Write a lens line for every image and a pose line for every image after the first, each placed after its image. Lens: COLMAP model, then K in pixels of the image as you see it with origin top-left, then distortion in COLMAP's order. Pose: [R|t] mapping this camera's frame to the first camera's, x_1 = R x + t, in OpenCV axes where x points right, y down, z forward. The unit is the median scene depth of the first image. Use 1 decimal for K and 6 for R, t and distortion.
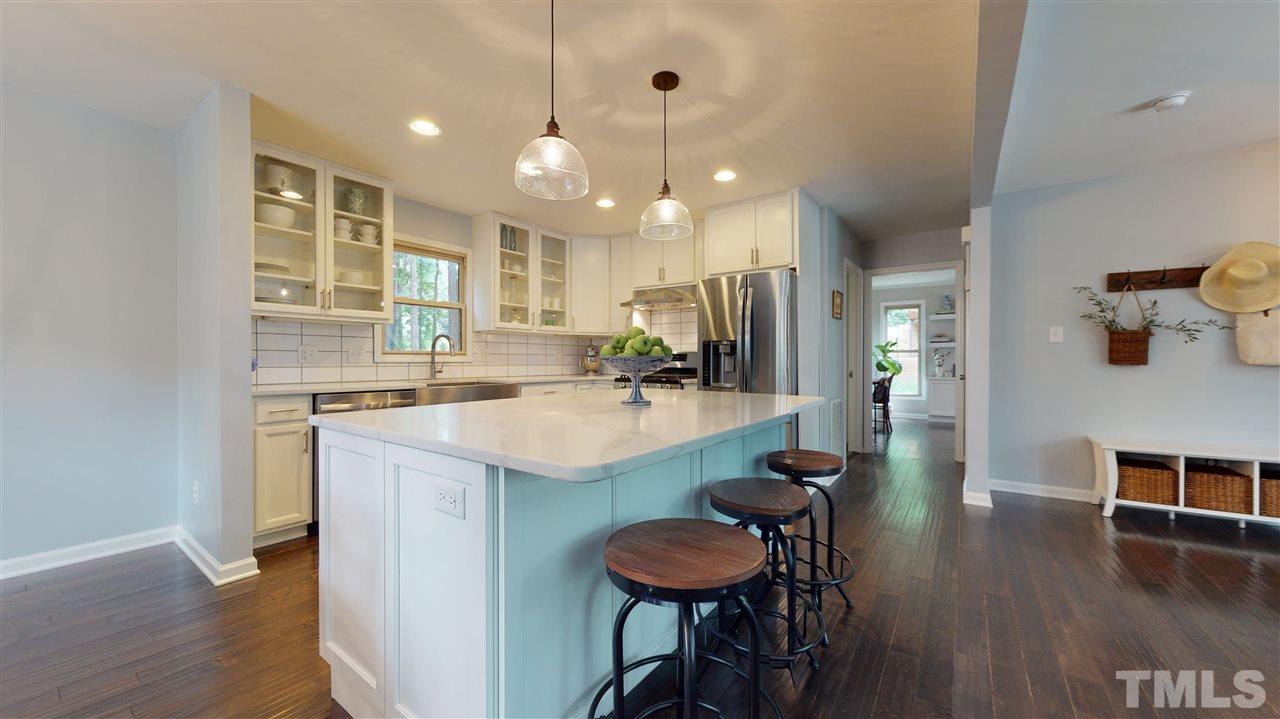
lens RADIAL K [[457.9, 0, 631.6], [0, 457.9, 364.6], [0, 0, 1]] dist [-0.007831, -0.000044]
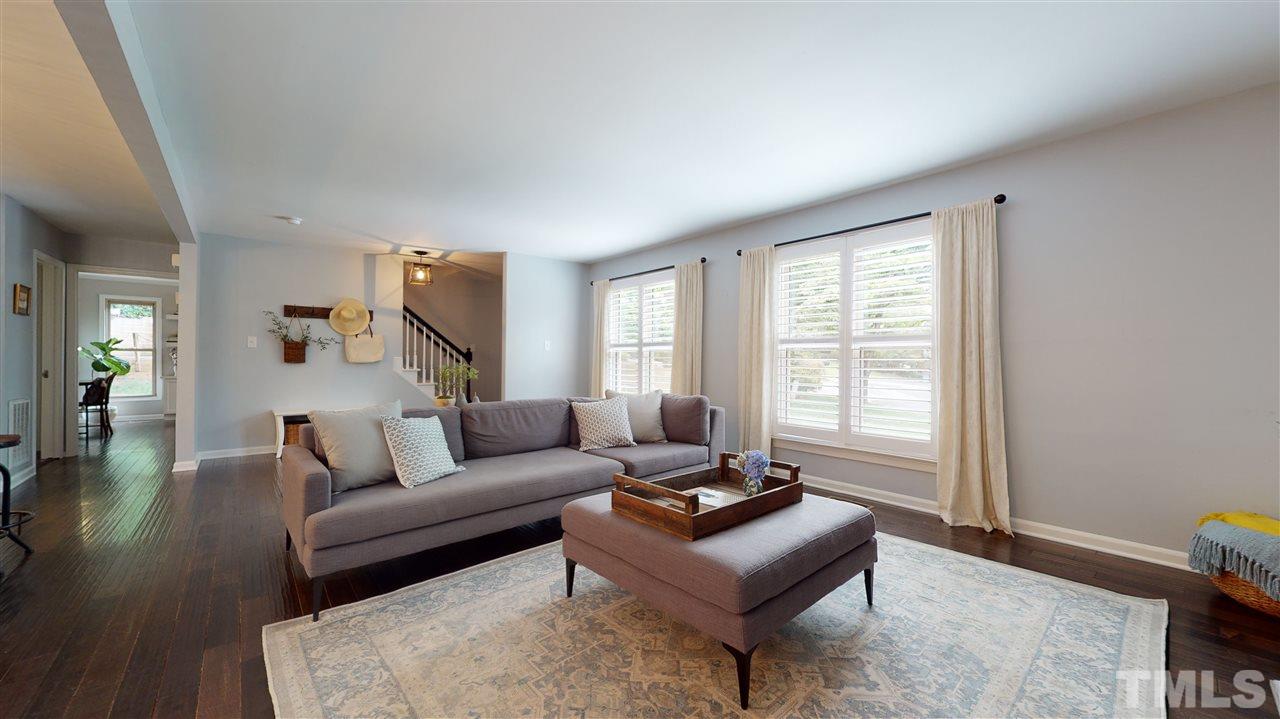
lens RADIAL K [[469.0, 0, 641.5], [0, 469.0, 360.4], [0, 0, 1]] dist [-0.001413, 0.000248]
pose [[0.231838, 0.002819, 0.972750, -0.197352], [0.004754, 0.999981, -0.004031, 0.003269], [-0.972743, 0.005559, 0.231820, -0.479731]]
